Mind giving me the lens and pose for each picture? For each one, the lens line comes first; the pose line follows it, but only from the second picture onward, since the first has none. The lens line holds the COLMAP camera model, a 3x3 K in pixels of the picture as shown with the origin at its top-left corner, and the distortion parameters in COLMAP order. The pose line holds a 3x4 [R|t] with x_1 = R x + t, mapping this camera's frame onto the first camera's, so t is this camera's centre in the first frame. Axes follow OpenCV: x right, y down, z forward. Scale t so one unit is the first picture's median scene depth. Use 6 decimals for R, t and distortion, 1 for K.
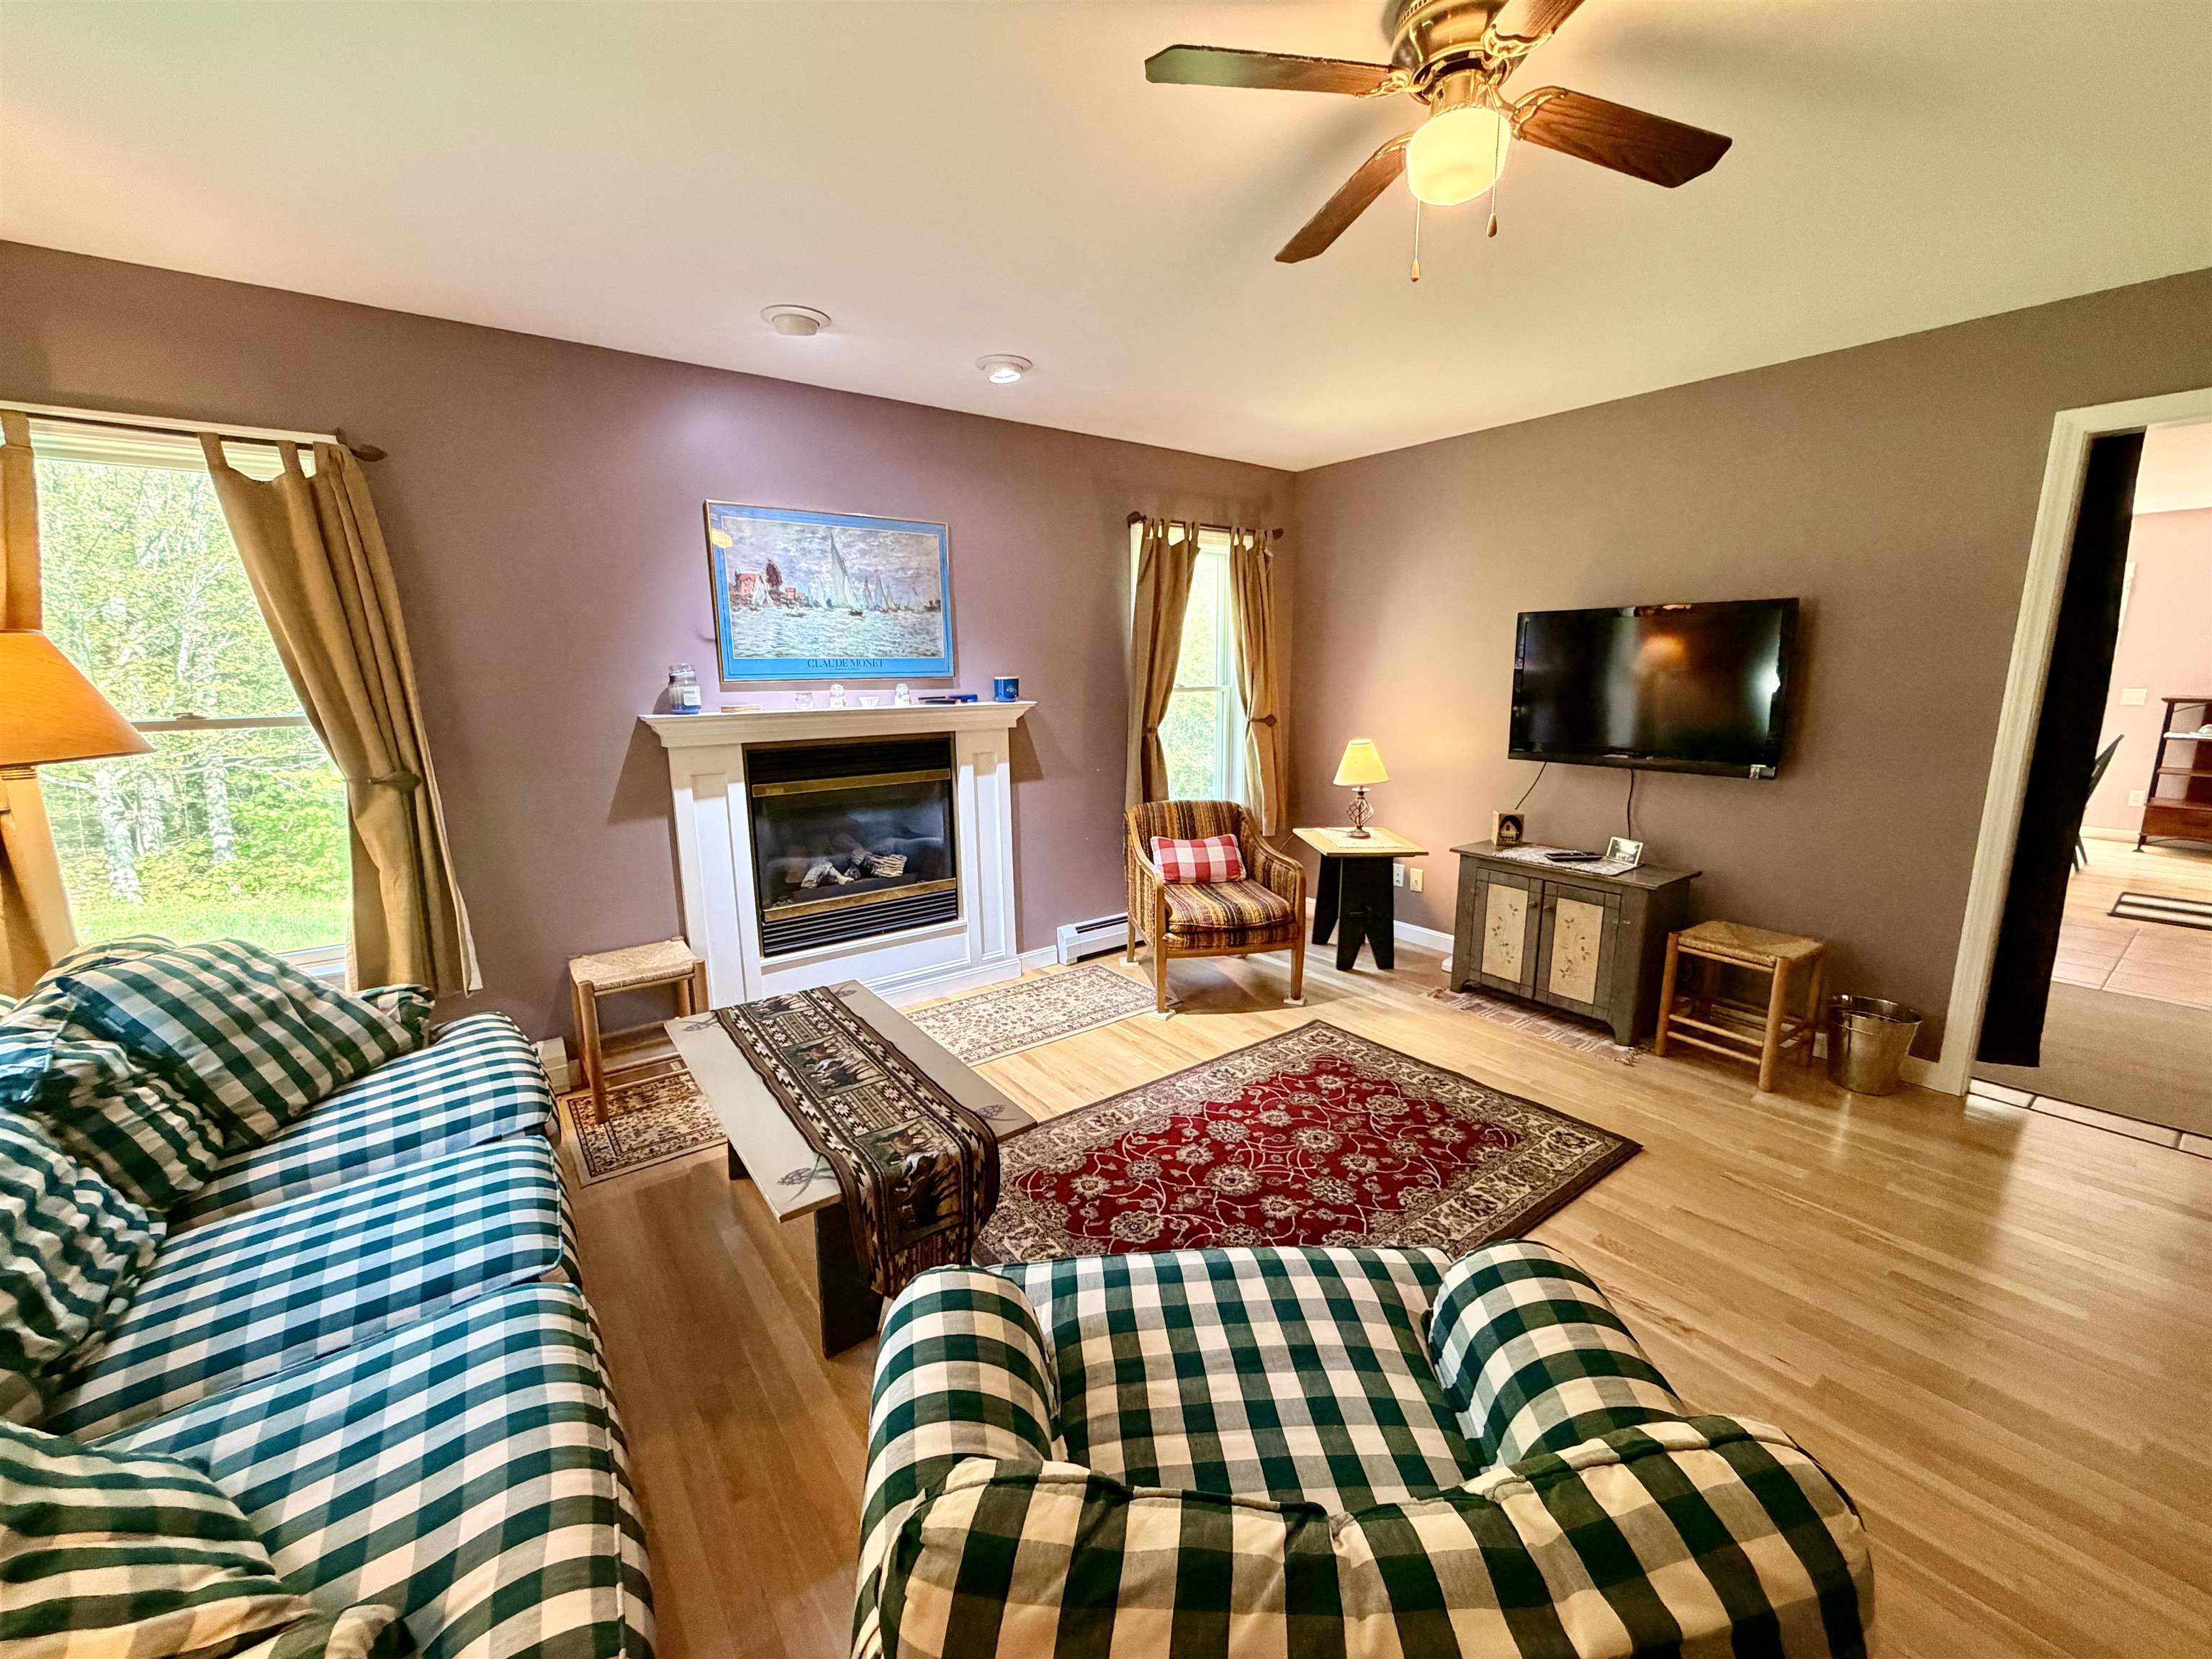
lens RADIAL K [[876.6, 0, 1110.1], [0, 876.6, 826.8], [0, 0, 1]] dist [-0.002711, 0.000213]
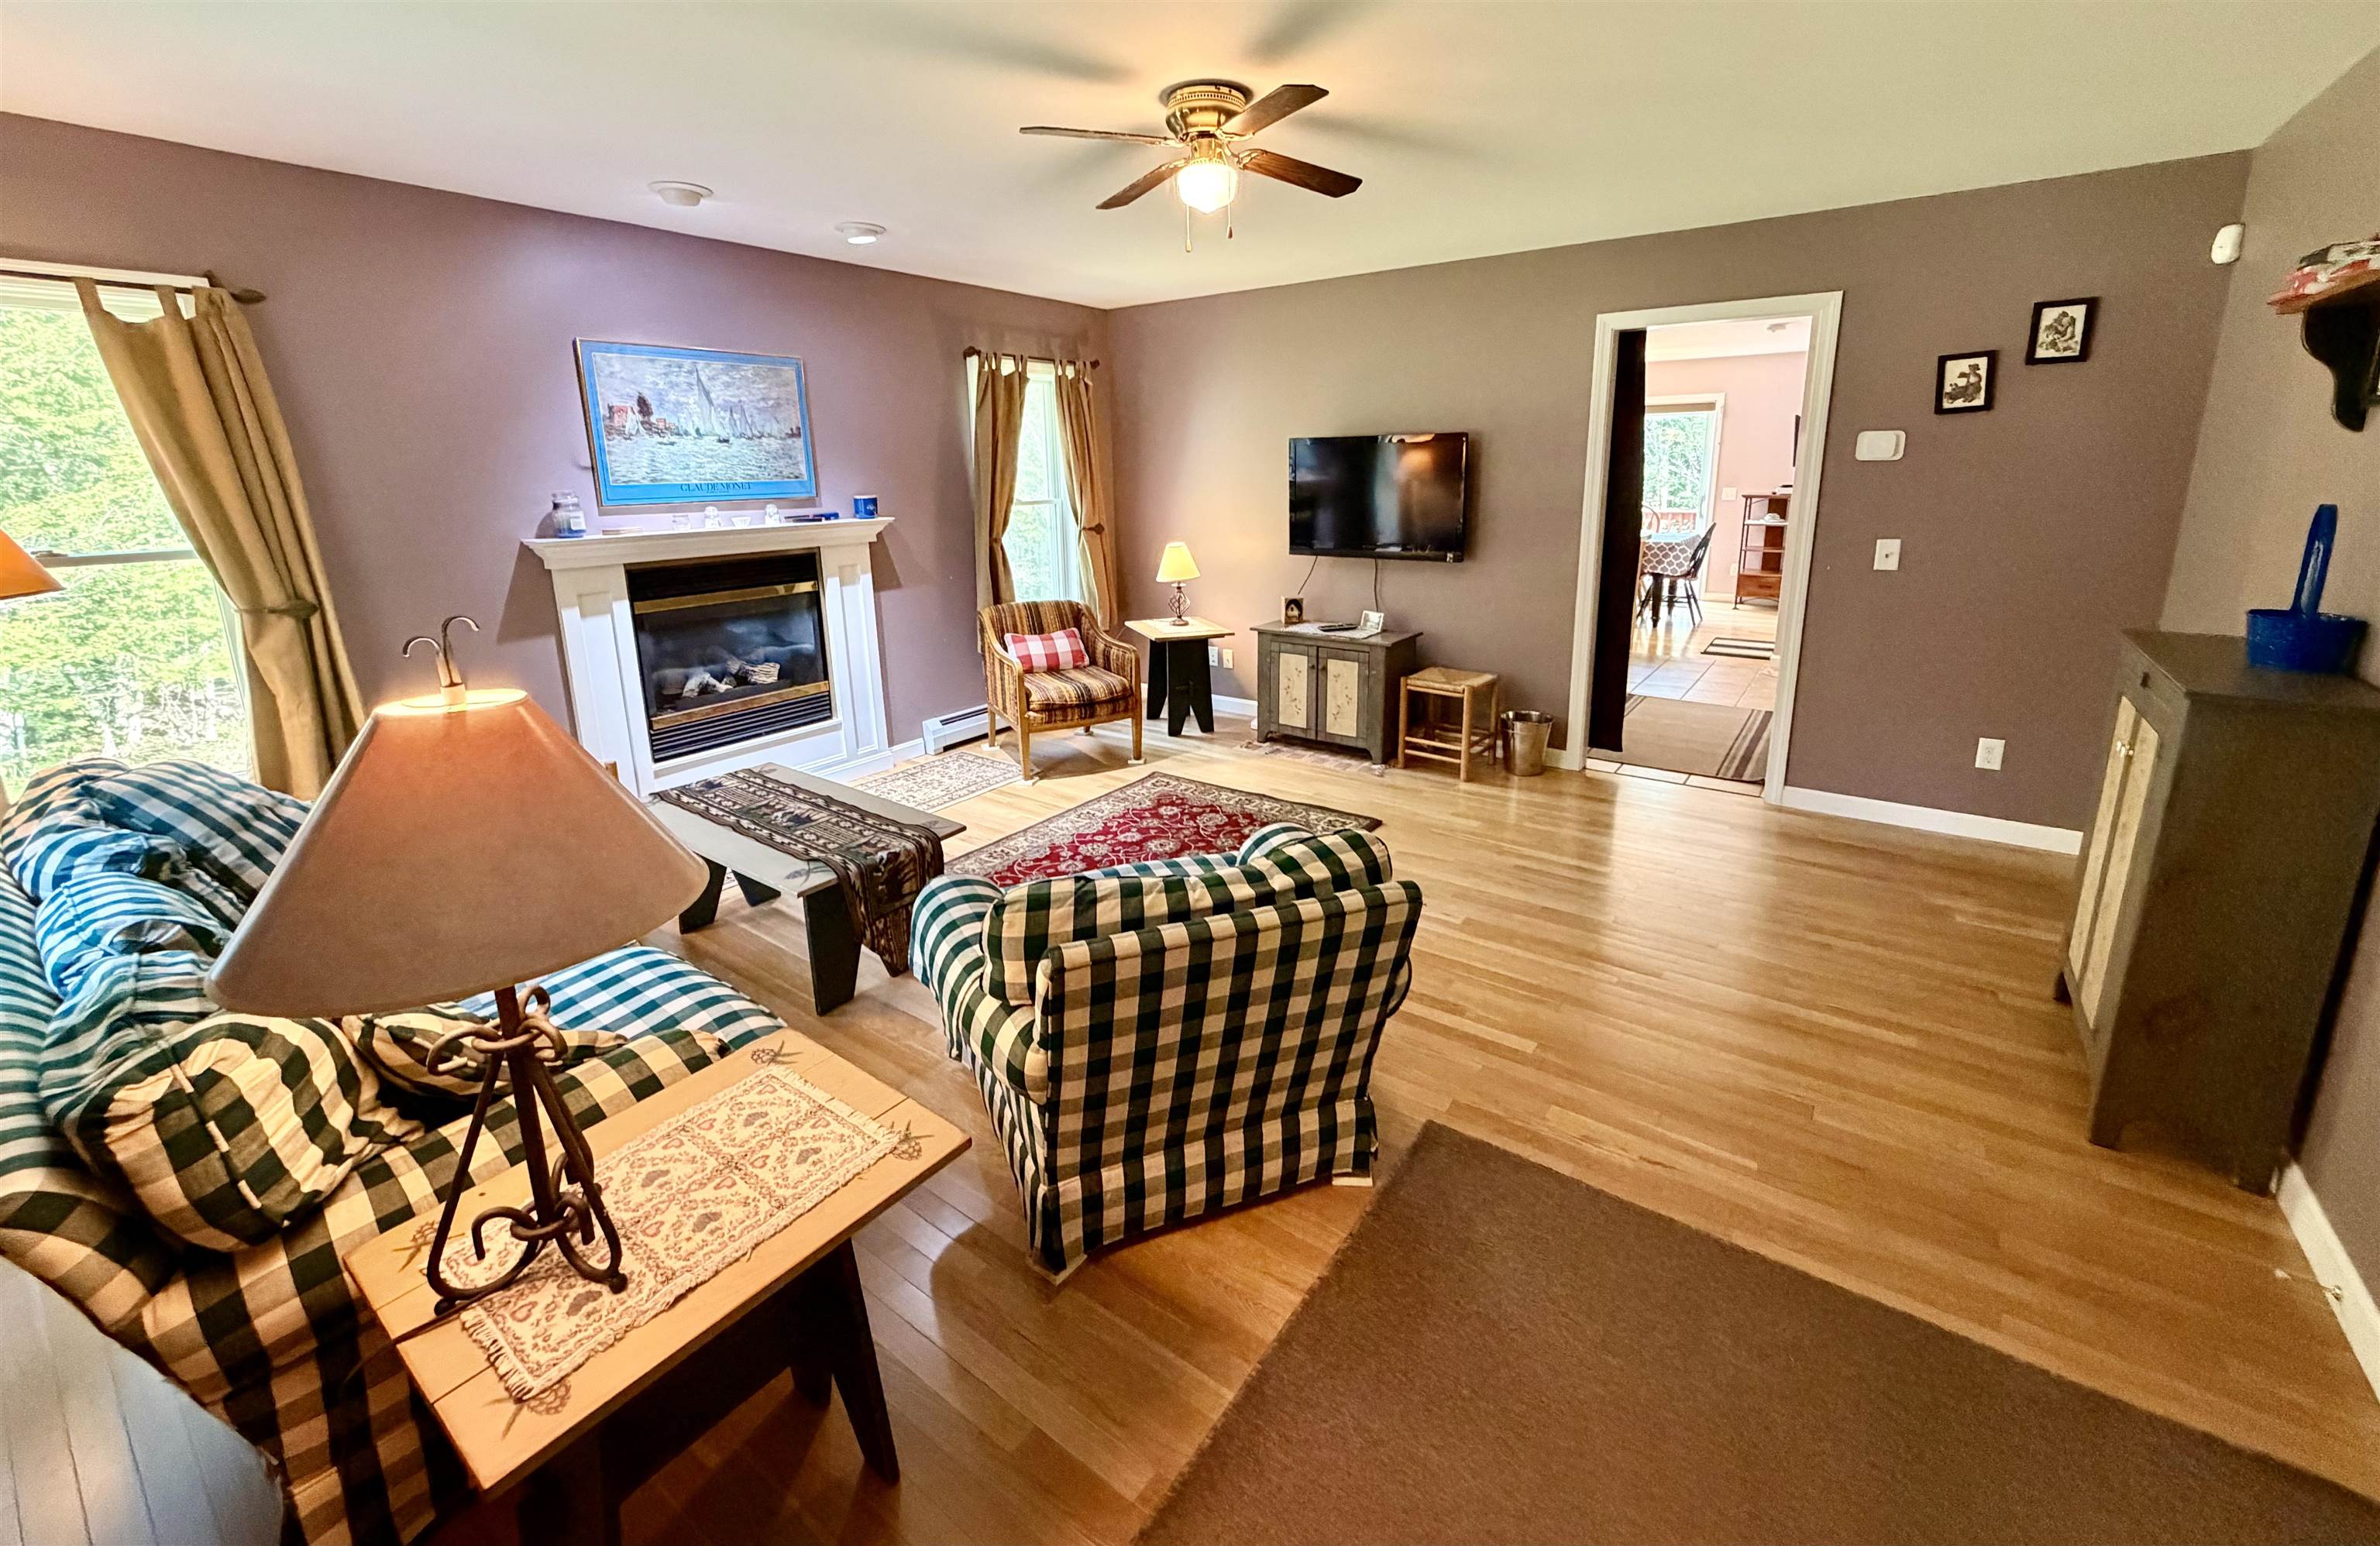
lens RADIAL K [[947.2, 0, 1194.5], [0, 947.2, 672.2], [0, 0, 1]] dist [-0.003868, 0.000362]
pose [[0.956338, -0.069077, 0.283982, -0.090466], [0.060750, 0.997428, 0.038039, 0.037304], [-0.285879, -0.019126, 0.958075, -0.326177]]
